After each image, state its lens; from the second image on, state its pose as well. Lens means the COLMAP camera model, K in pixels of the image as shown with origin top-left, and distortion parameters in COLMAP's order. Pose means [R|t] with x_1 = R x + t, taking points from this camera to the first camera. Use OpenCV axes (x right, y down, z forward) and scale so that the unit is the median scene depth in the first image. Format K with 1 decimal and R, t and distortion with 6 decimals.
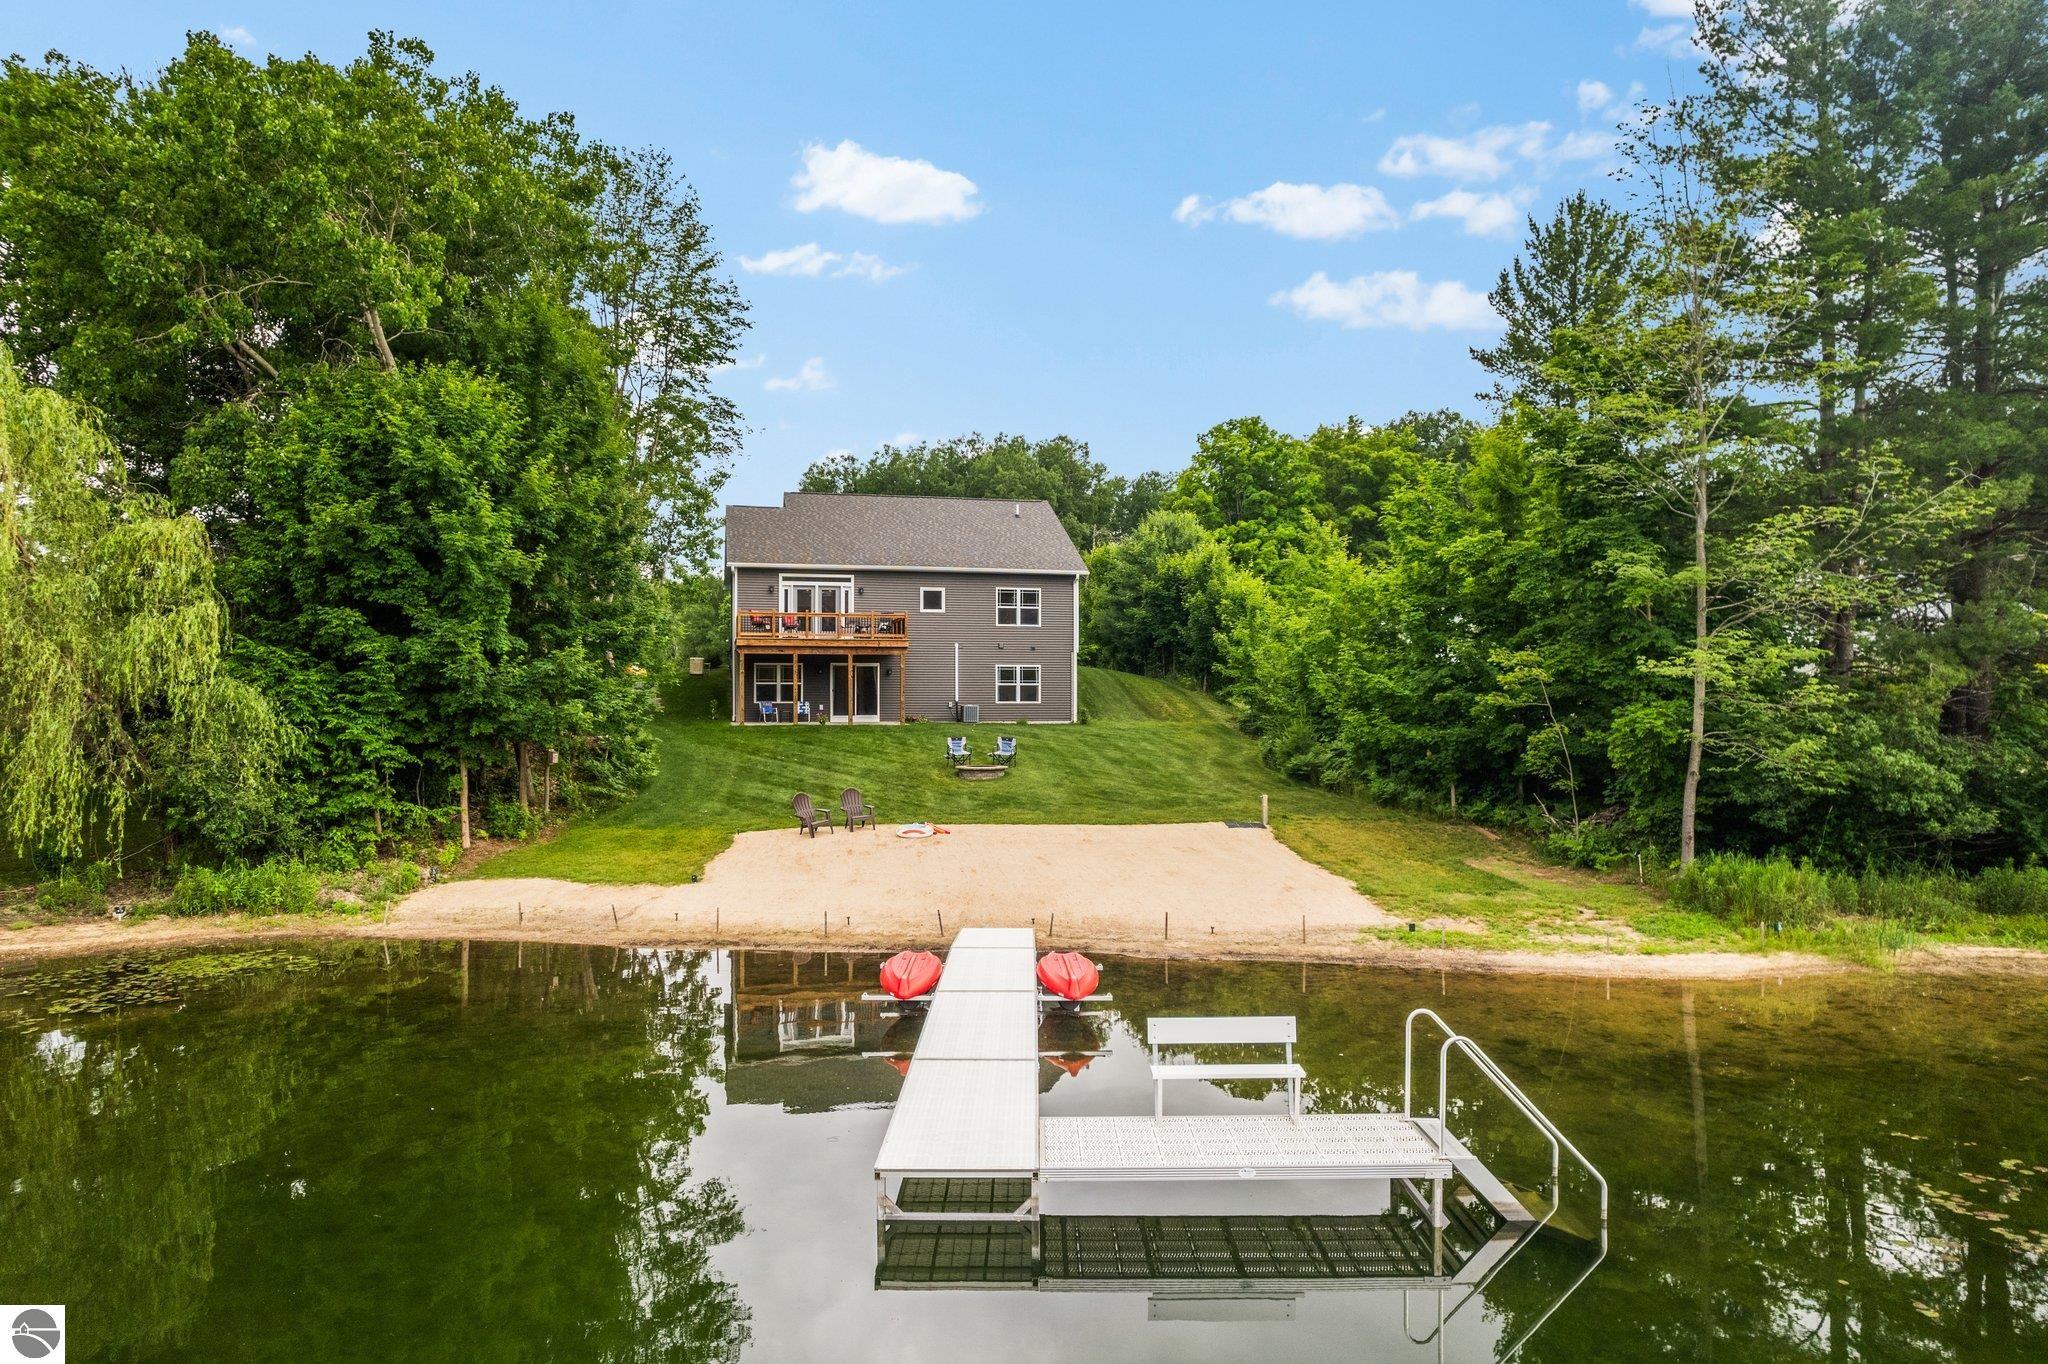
lens RADIAL K [[1305.0, 0, 1028.8], [0, 1305.0, 694.4], [0, 0, 1]] dist [-0.072484, 0.062155]
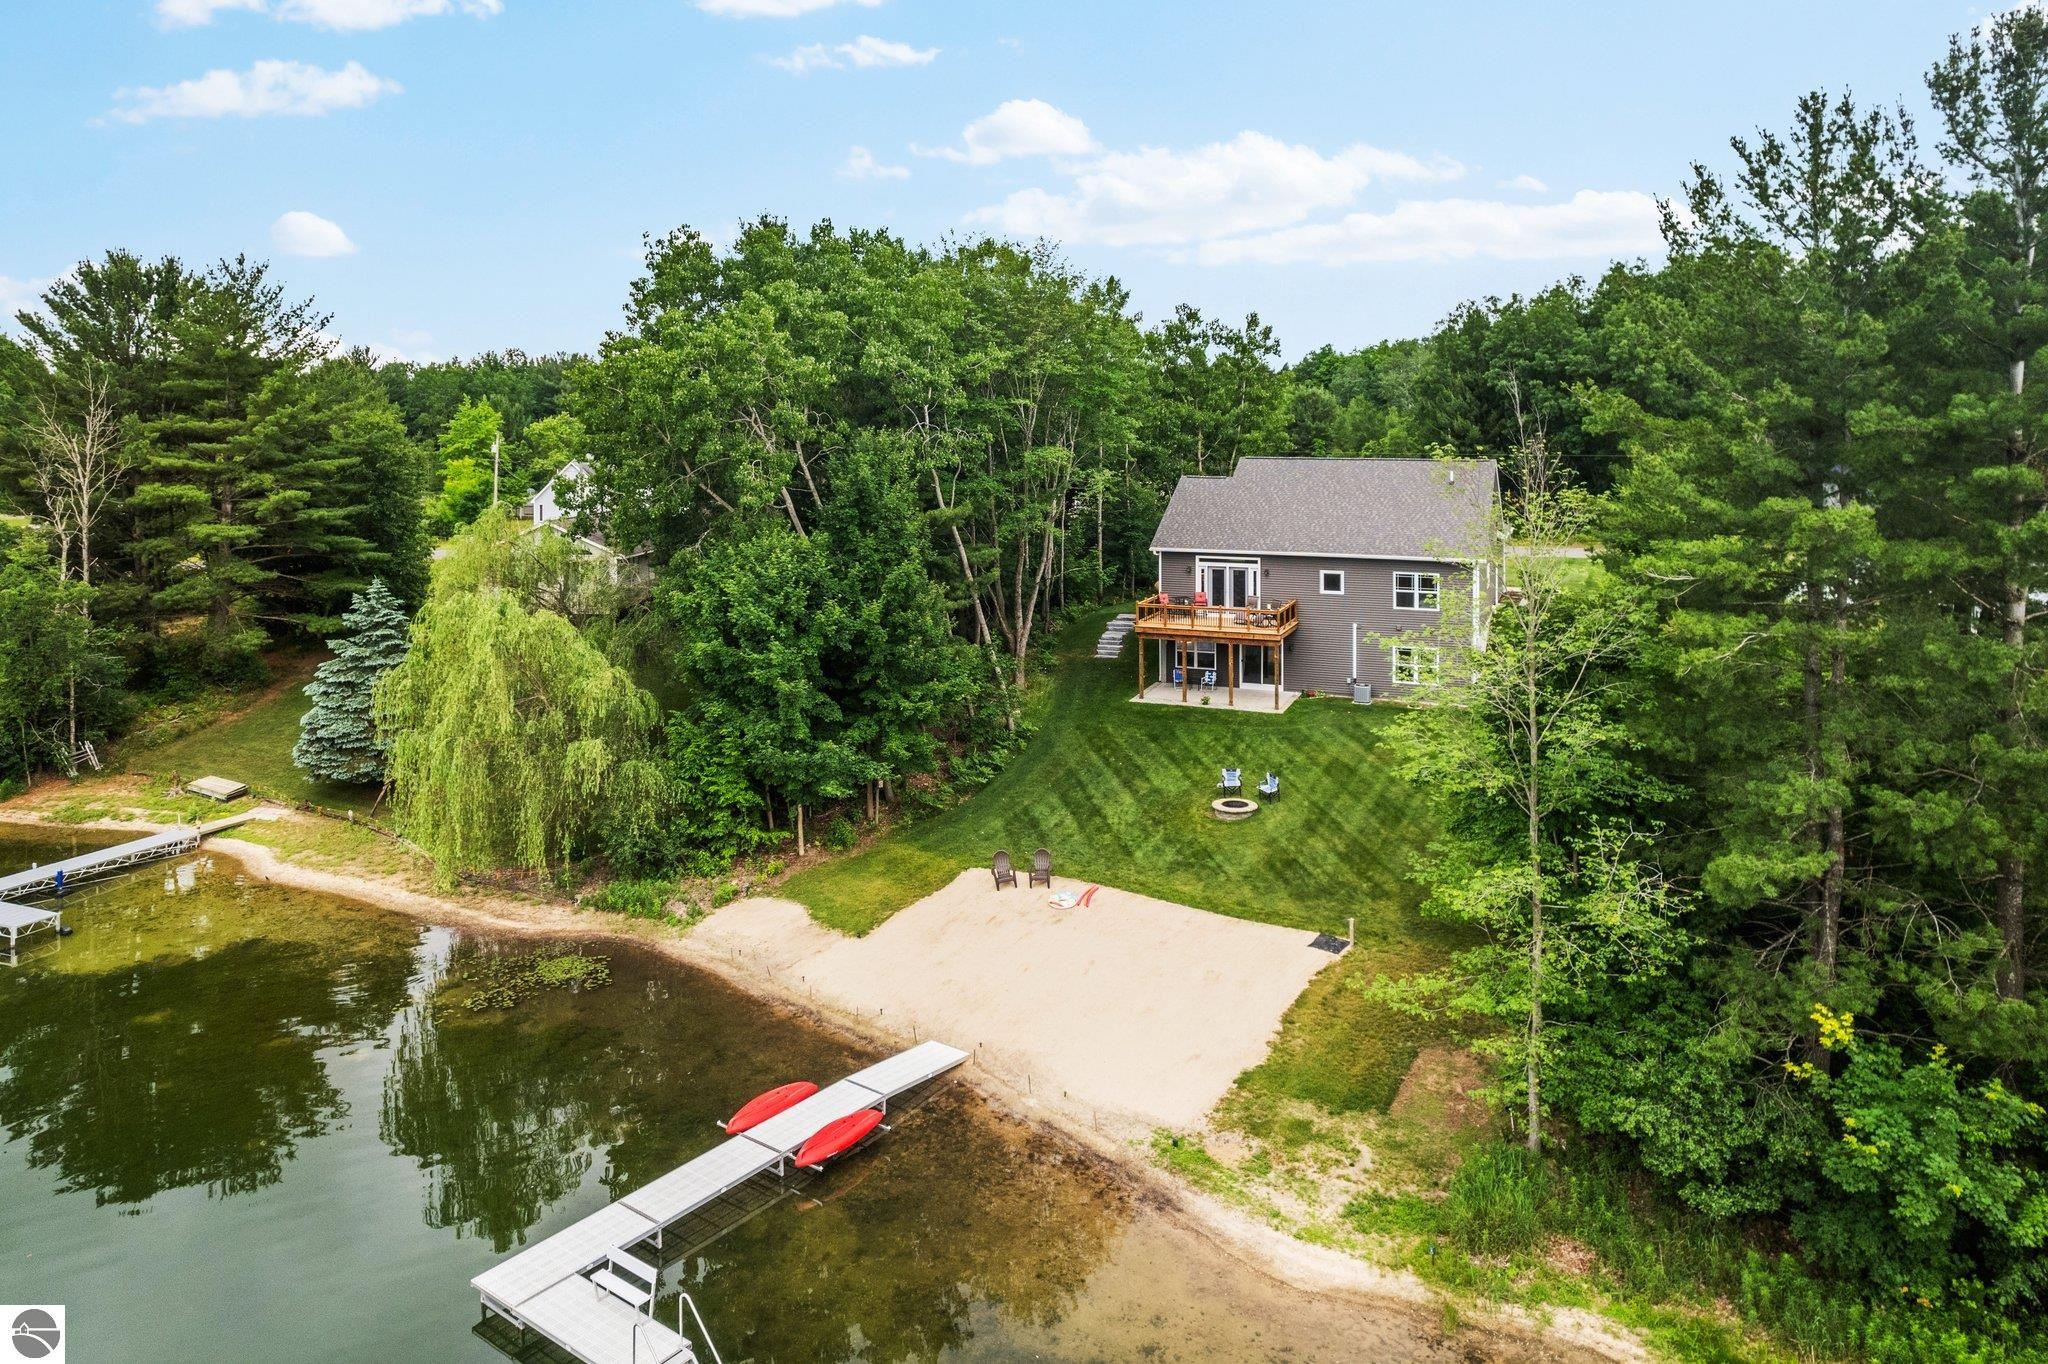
lens RADIAL K [[1377.6, 0, 1025.0], [0, 1377.6, 405.3], [0, 0, 1]] dist [-0.044843, -0.001512]
pose [[0.804401, -0.006411, -0.594052, 0.416209], [0.009101, 0.999957, 0.001532, -0.233385], [0.594017, -0.006639, 0.804425, -0.065580]]
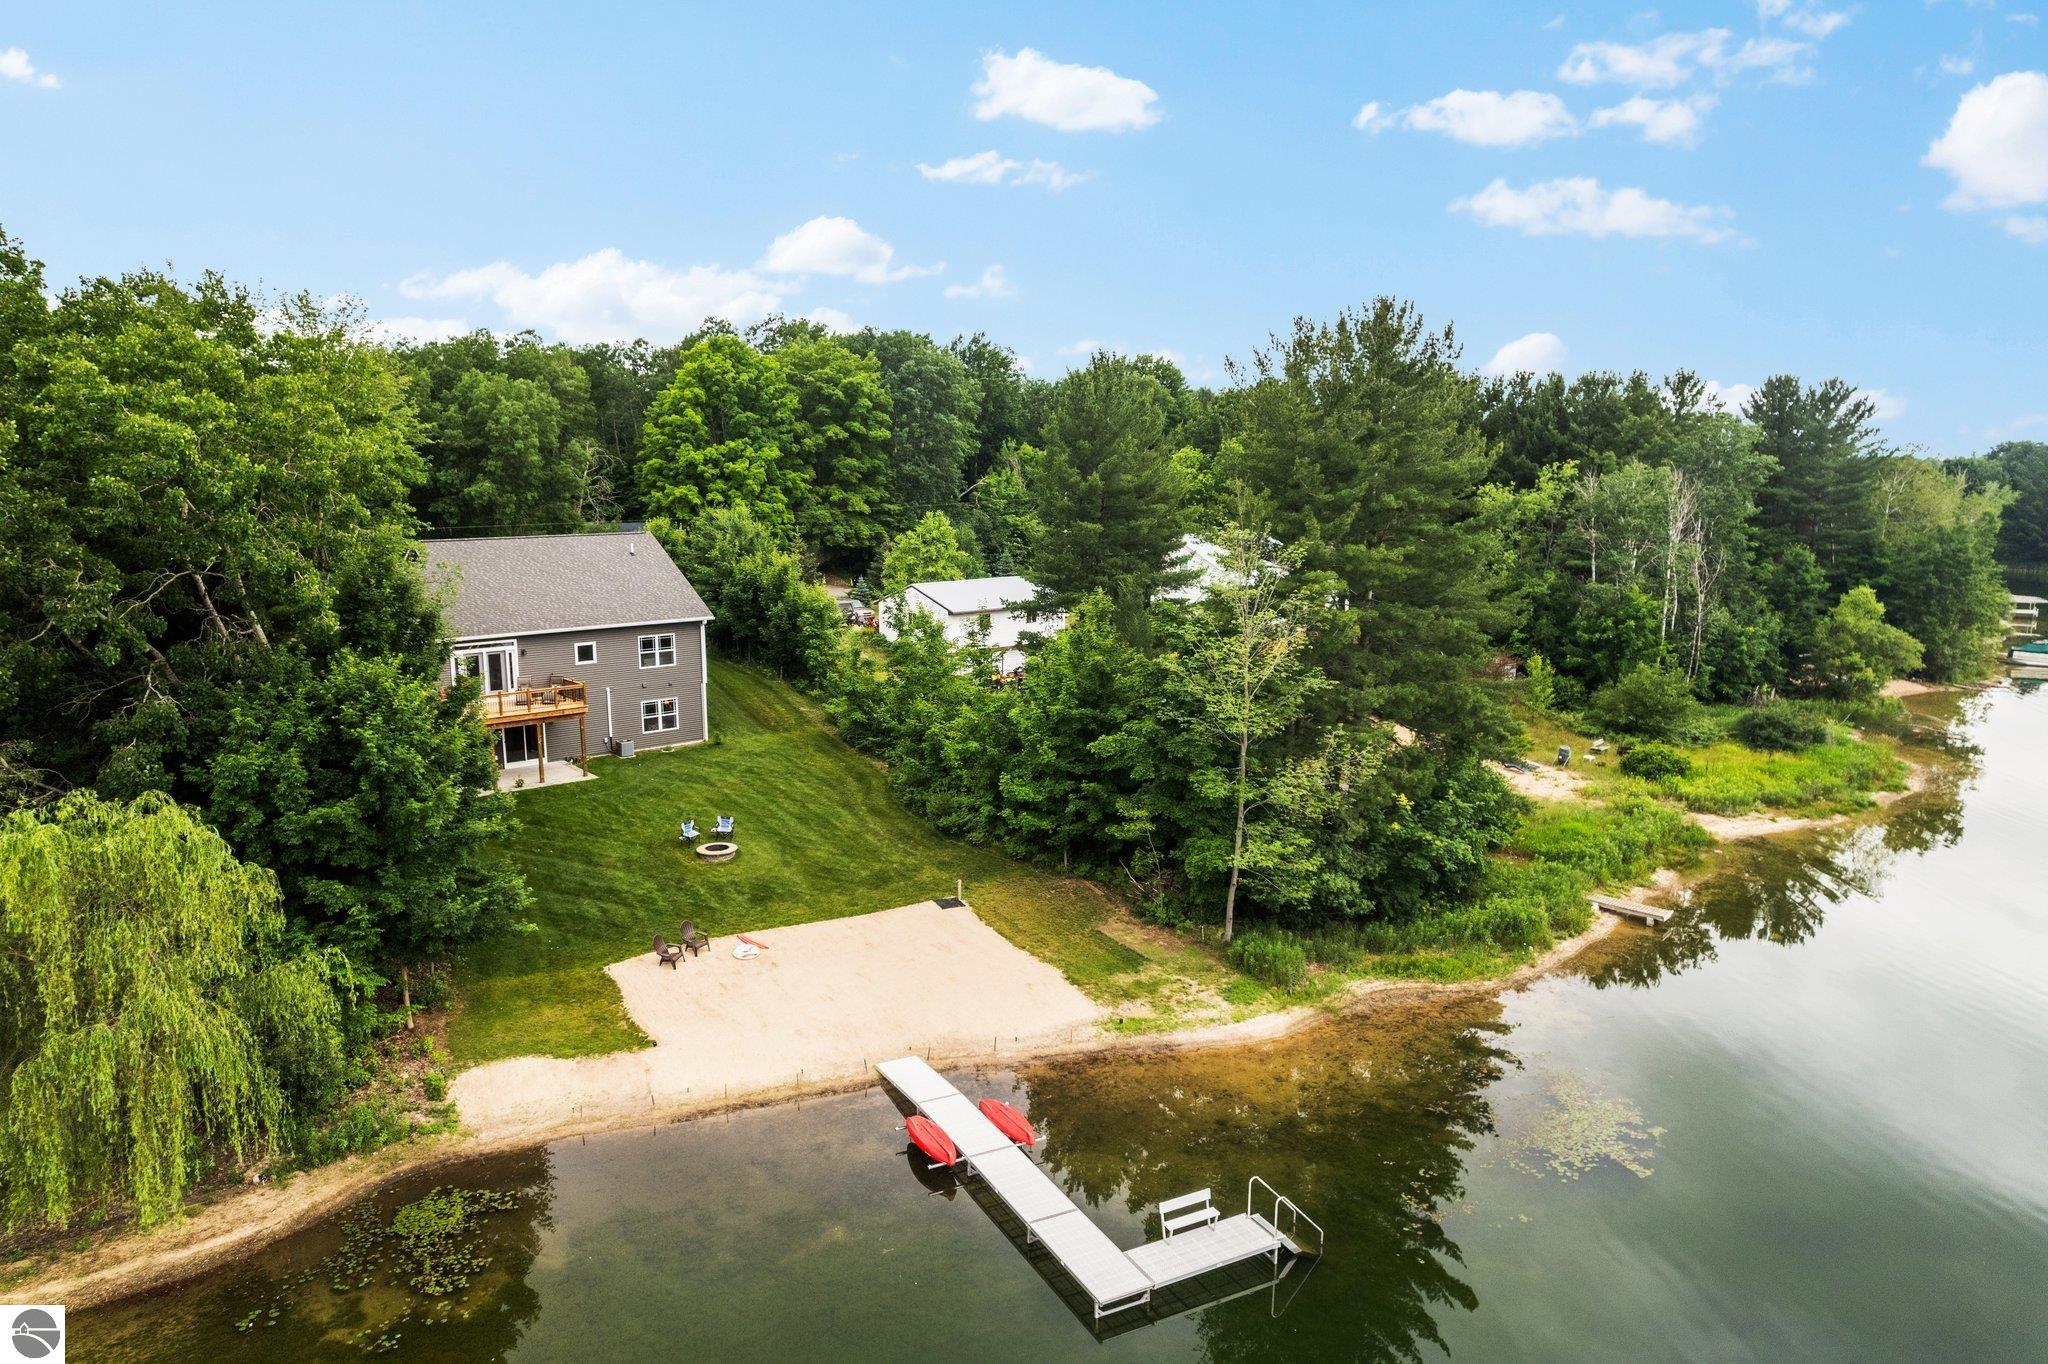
lens RADIAL K [[1305.0, 0, 1028.8], [0, 1305.0, 694.4], [0, 0, 1]] dist [-0.072484, 0.062155]
pose [[0.887366, -0.078627, 0.454313, -0.261304], [-0.004250, 0.983915, 0.178586, -0.254502], [-0.461047, -0.160402, 0.872758, -0.195280]]
